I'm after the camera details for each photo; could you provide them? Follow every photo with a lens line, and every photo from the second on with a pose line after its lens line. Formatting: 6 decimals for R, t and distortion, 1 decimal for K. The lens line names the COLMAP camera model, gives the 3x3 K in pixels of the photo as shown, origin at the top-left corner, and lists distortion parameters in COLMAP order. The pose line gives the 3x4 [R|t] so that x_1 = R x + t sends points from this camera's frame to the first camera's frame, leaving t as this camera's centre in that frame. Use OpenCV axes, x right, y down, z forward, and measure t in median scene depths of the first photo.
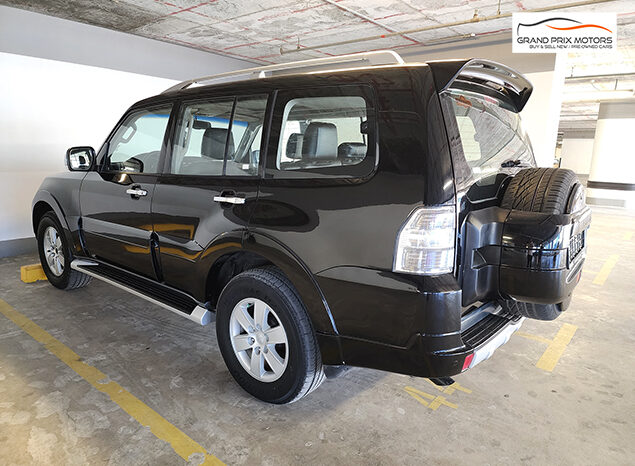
lens RADIAL K [[436.9, 0, 317.5], [0, 436.9, 233.0], [0, 0, 1]] dist [0.086088, -0.093733]
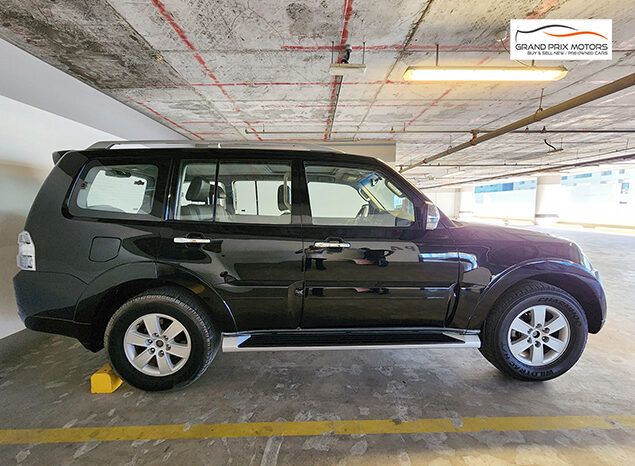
lens RADIAL K [[259.4, 0, 317.5], [0, 259.4, 233.0], [0, 0, 1]] dist [0.001255, 0.000297]
pose [[0.744191, -0.118994, 0.657283, -0.927706], [0.135713, 0.990416, 0.025647, -0.177232], [-0.654035, 0.070115, 0.753208, 0.575951]]
